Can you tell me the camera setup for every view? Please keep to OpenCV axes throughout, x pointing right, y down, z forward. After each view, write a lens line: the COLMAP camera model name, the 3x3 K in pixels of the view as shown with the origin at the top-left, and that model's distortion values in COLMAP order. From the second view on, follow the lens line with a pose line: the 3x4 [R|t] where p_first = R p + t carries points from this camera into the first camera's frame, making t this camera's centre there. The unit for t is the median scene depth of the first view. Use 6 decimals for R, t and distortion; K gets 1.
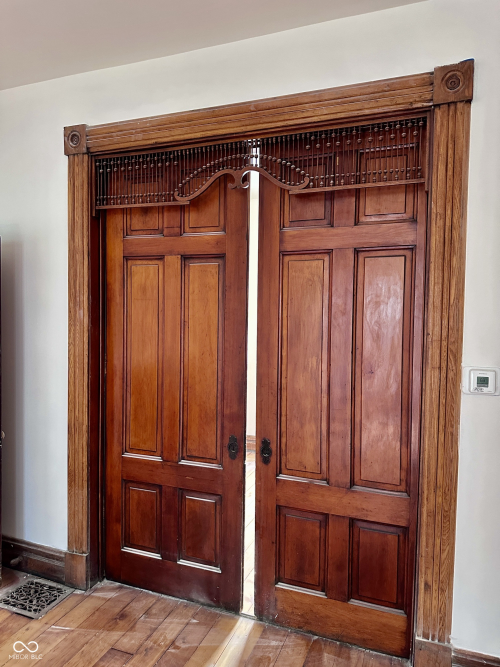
lens RADIAL K [[472.1, 0, 249.5], [0, 472.1, 337.1], [0, 0, 1]] dist [0.038886, -0.055689]
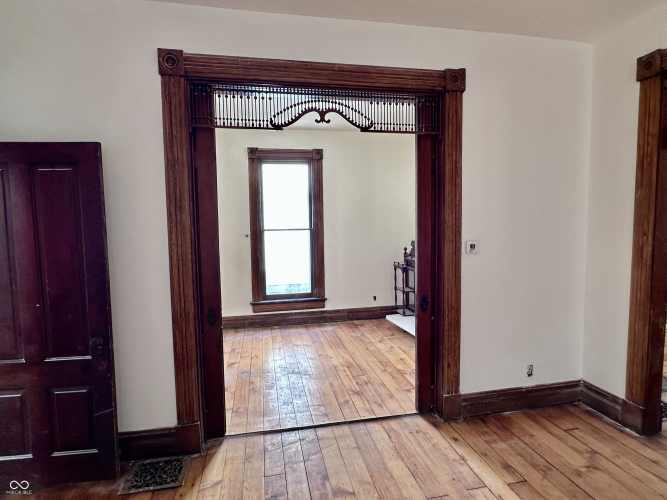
lens RADIAL K [[349.7, 0, 330.9], [0, 349.7, 249.6], [0, 0, 1]] dist [-0.005517, 0.000478]
pose [[0.847744, -0.069084, 0.525888, -0.552070], [0.055465, 0.997592, 0.041639, 0.014346], [-0.527498, -0.006131, 0.849534, 0.106878]]
